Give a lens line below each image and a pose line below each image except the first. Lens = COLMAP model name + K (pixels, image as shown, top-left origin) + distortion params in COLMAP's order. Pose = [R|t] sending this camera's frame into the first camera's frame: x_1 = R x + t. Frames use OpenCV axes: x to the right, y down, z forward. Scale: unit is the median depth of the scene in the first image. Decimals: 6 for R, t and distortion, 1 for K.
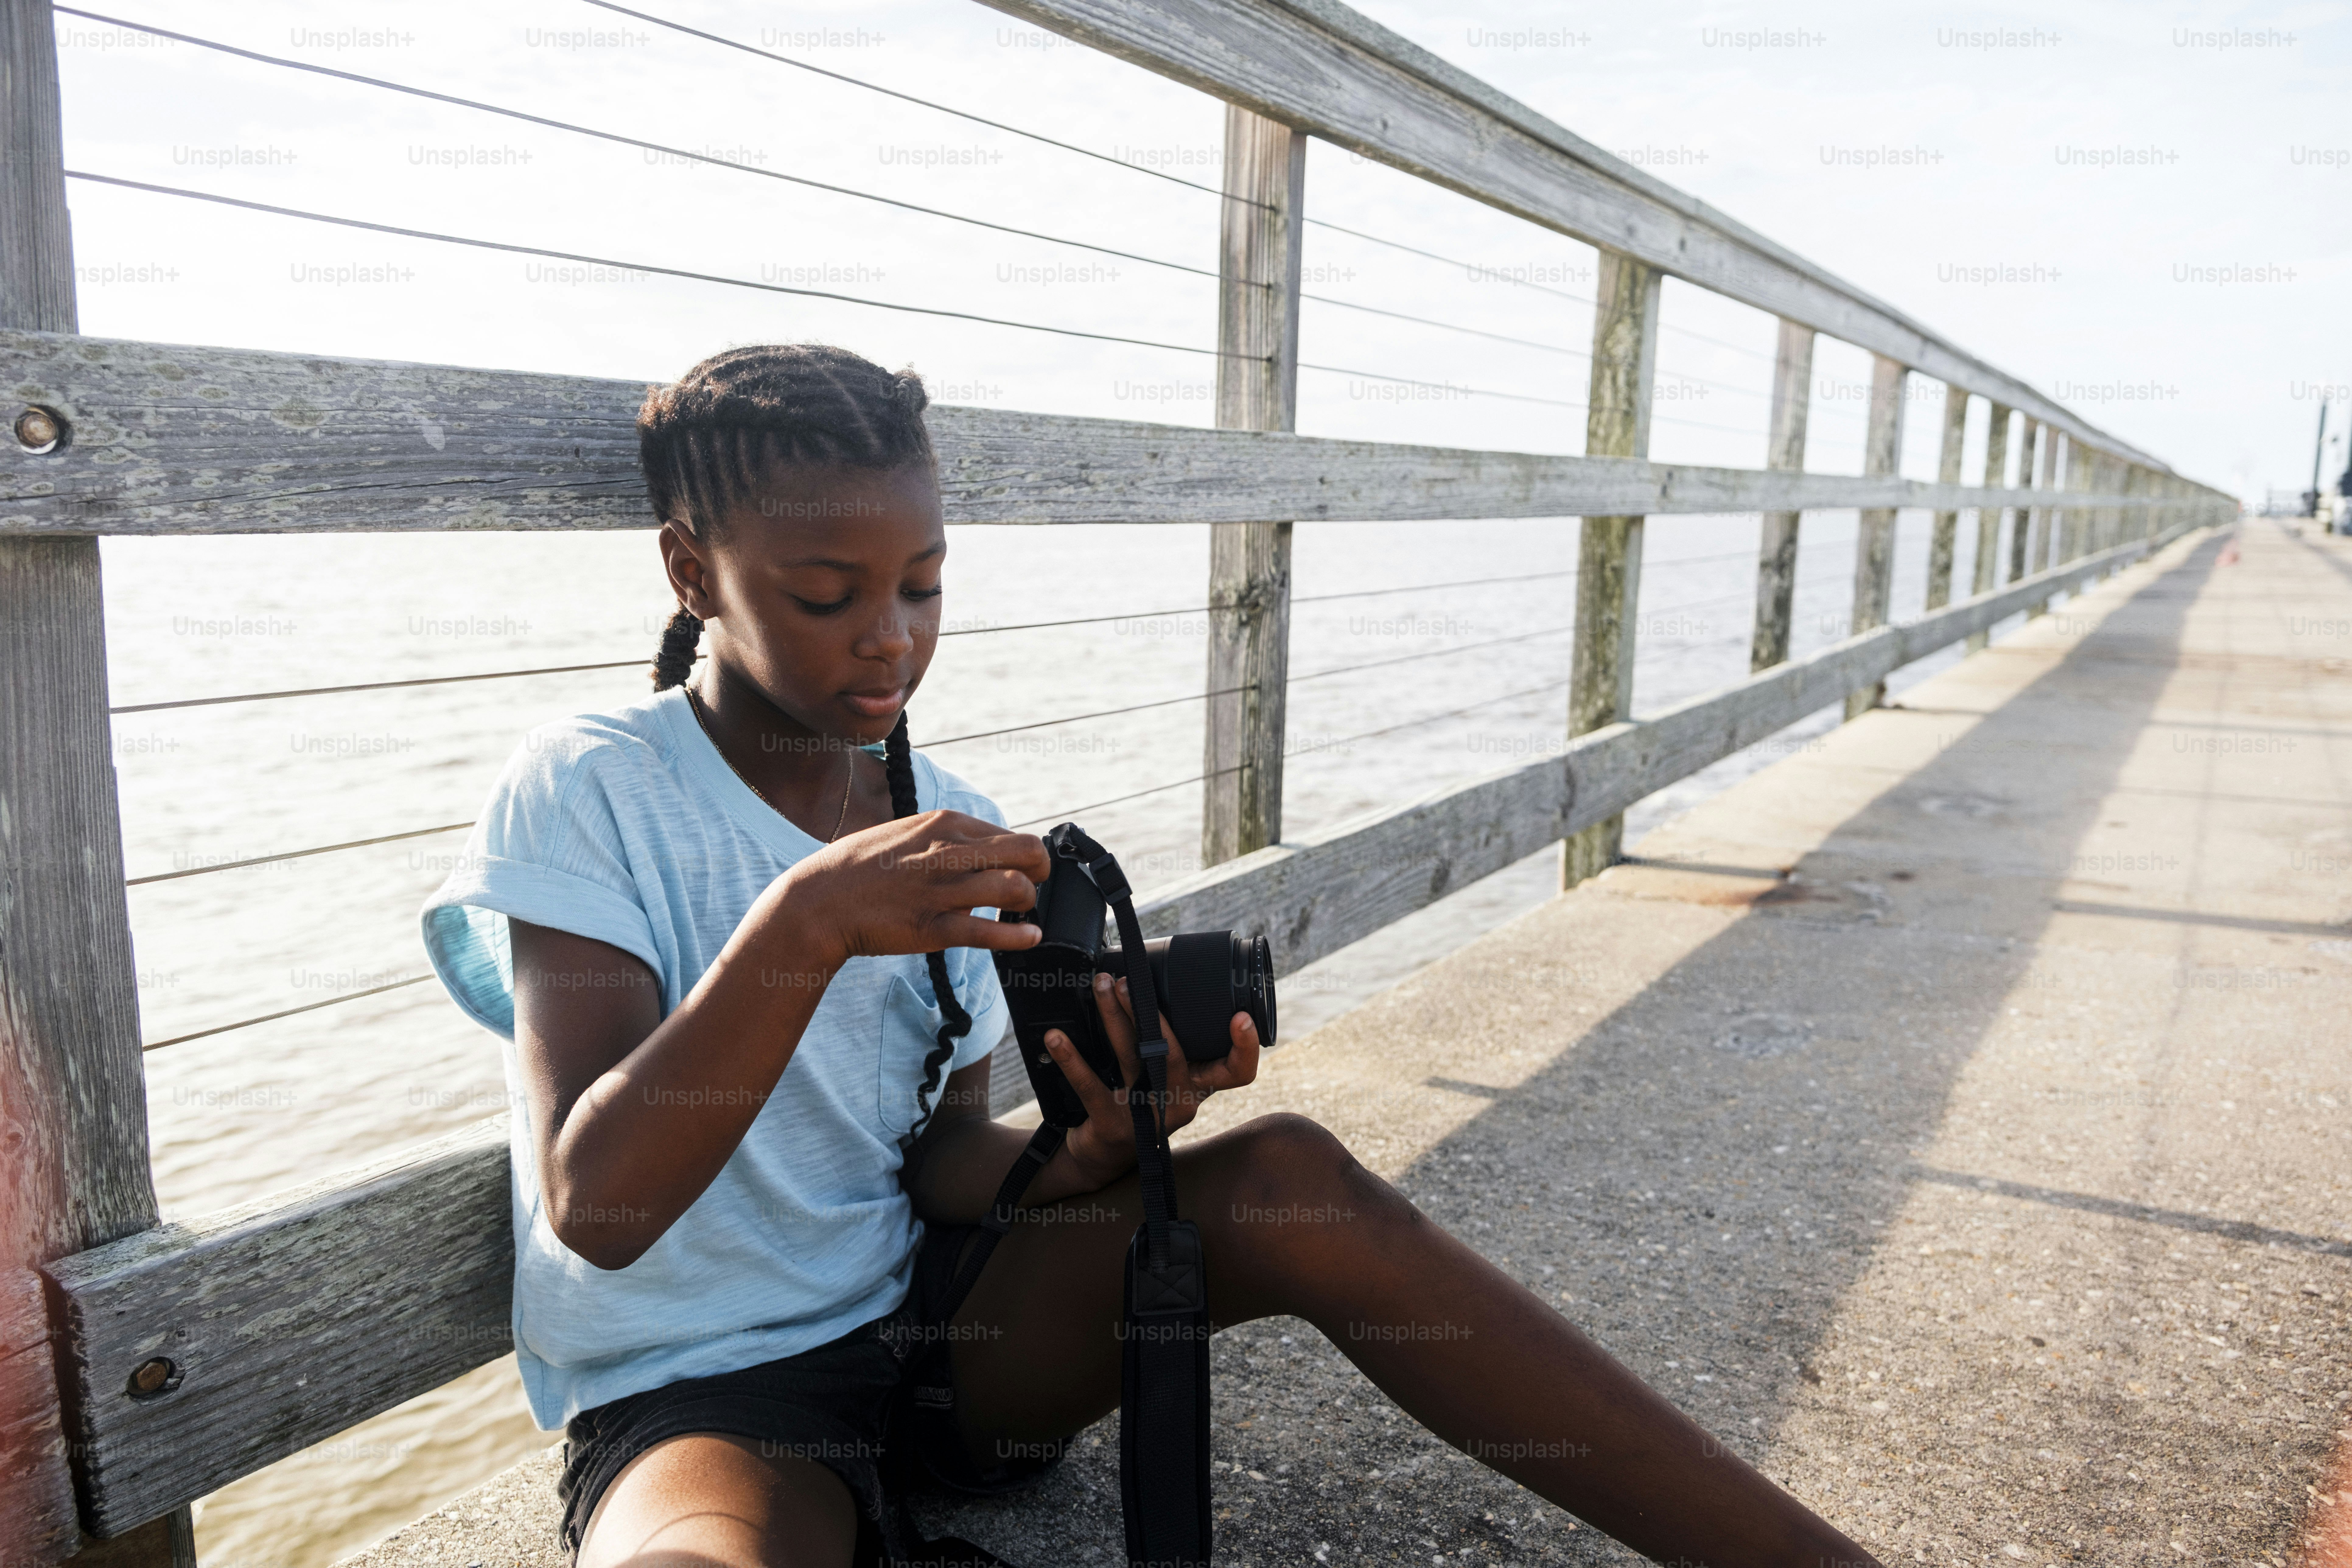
lens RADIAL K [[1637.3, 0, 1224.8], [0, 1637.3, 721.8], [0, 0, 1]] dist [-0.031909, -0.001546]
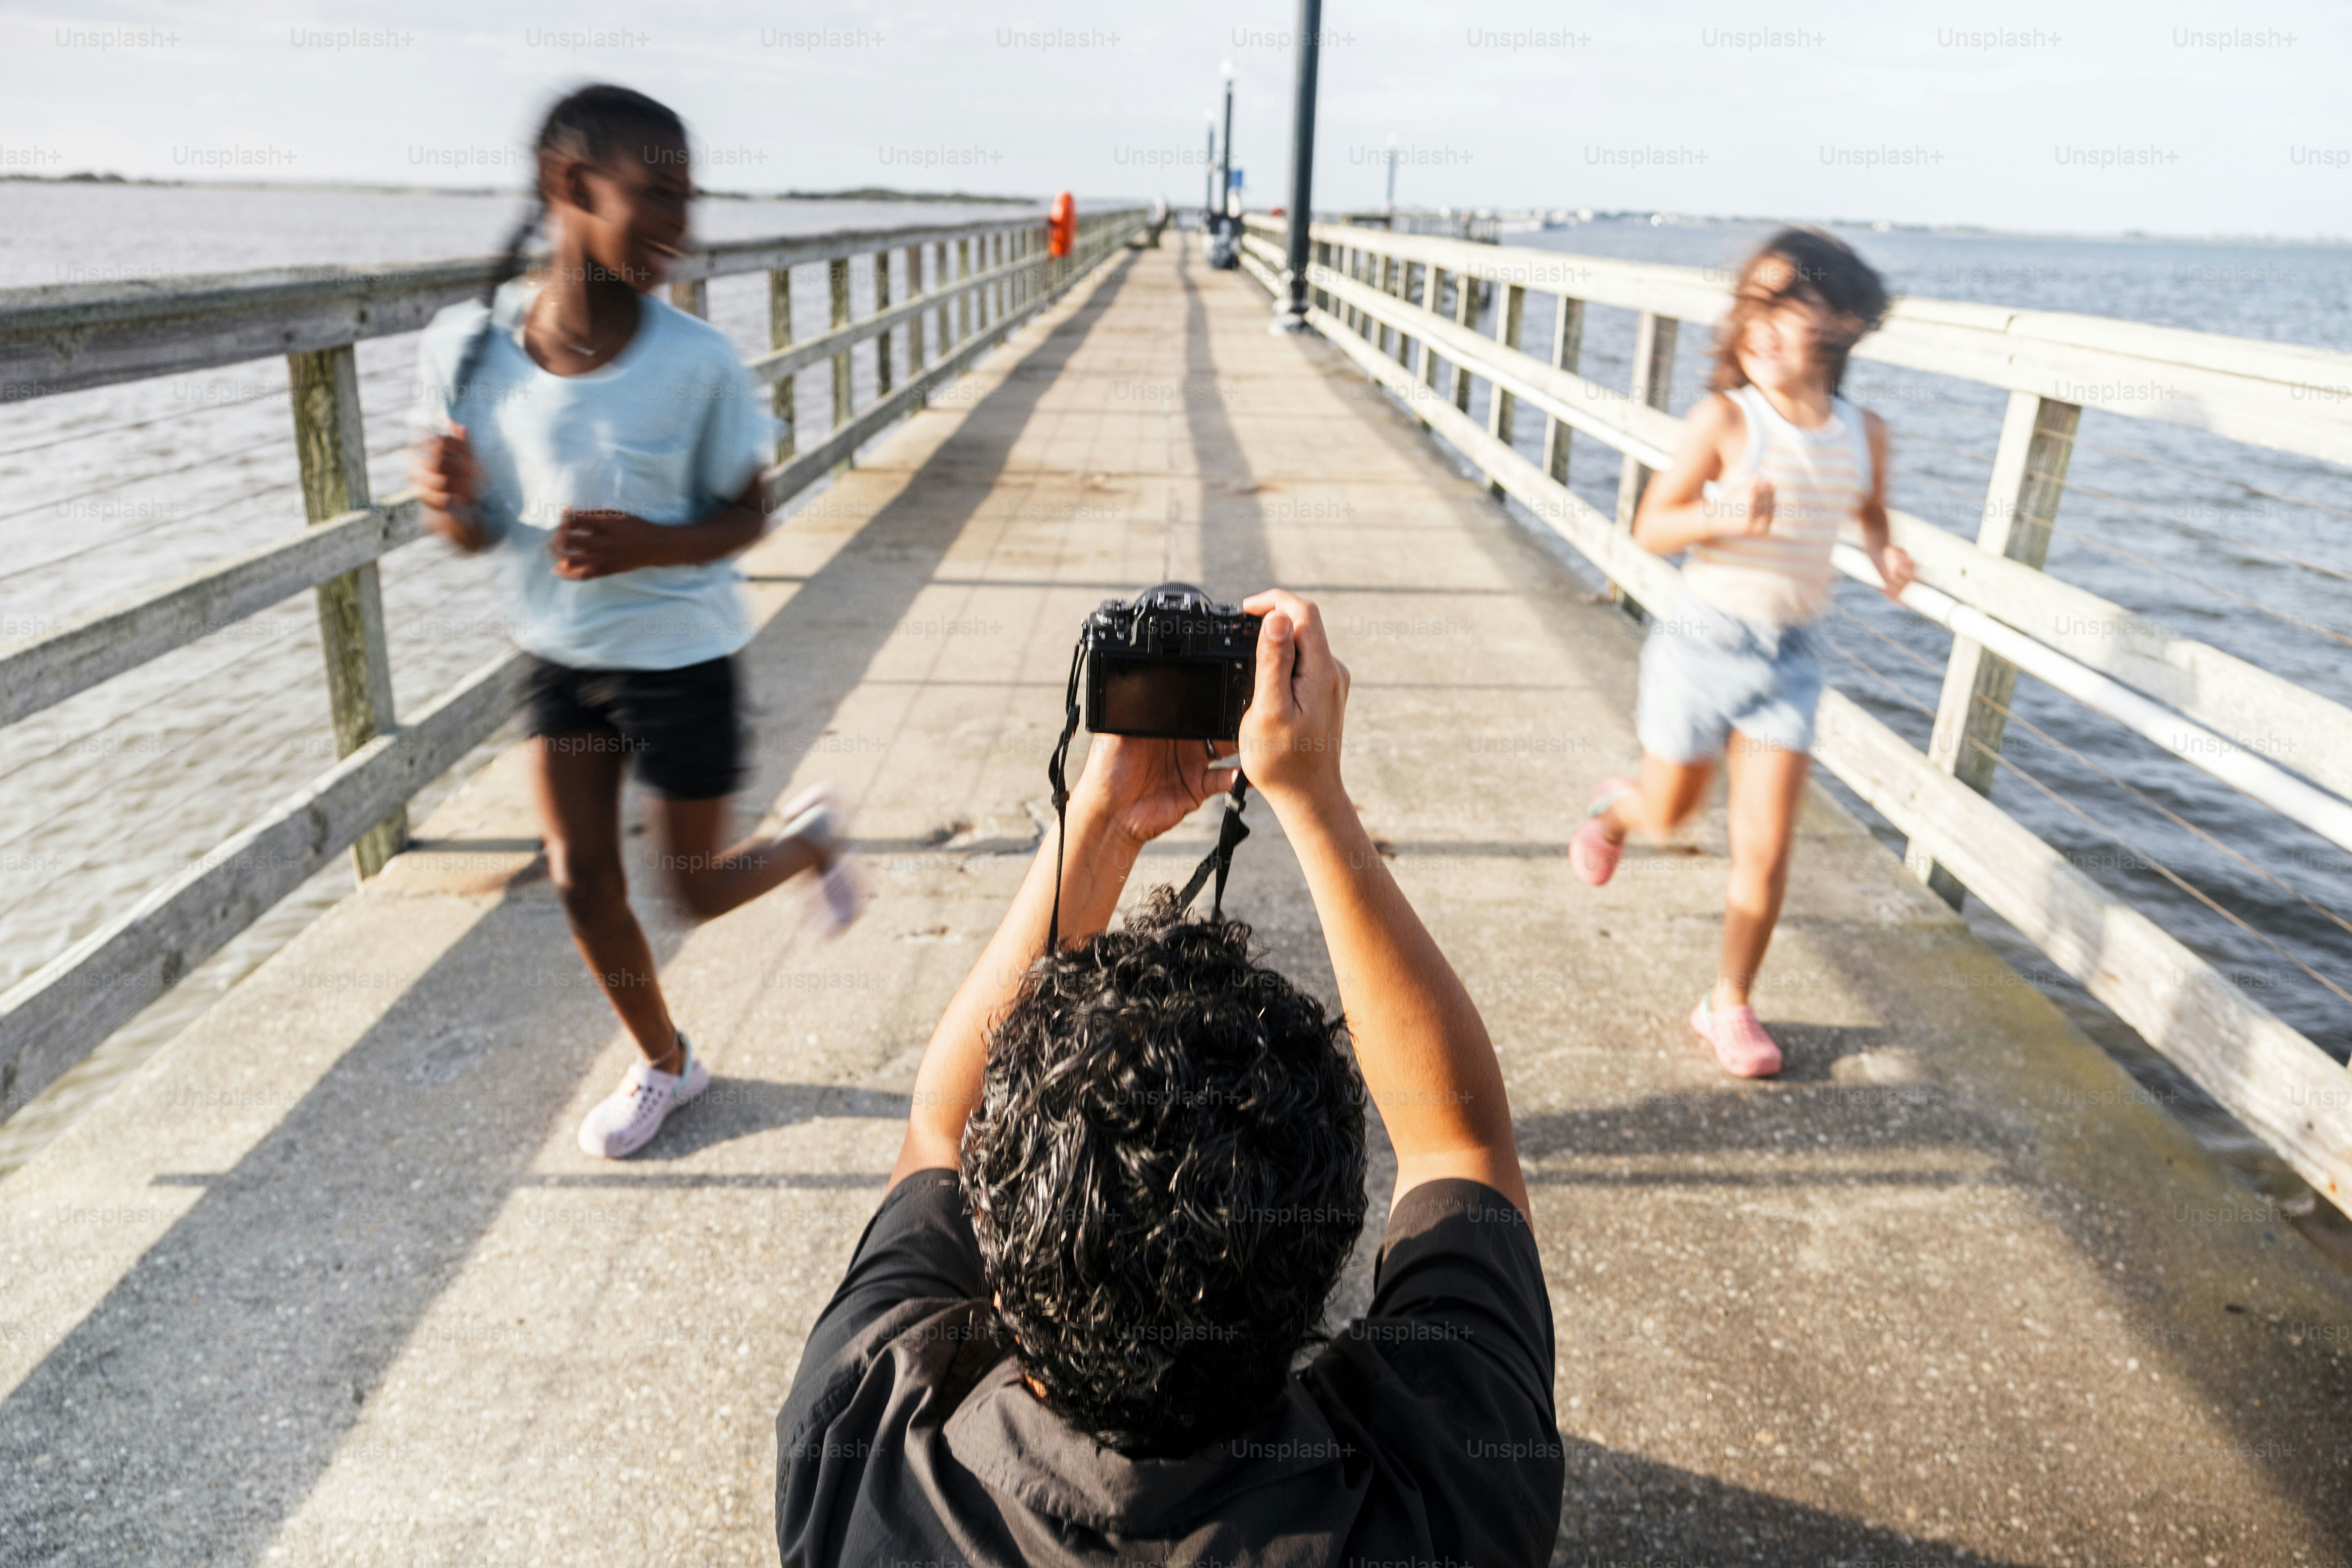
lens RADIAL K [[1637.3, 0, 1224.8], [0, 1637.3, 721.8], [0, 0, 1]] dist [-0.031909, -0.001546]
pose [[0.834620, -0.166589, 0.525032, 0.143799], [0.071822, 0.977946, 0.196123, -0.194409], [-0.546124, -0.125979, 0.828177, -0.267151]]
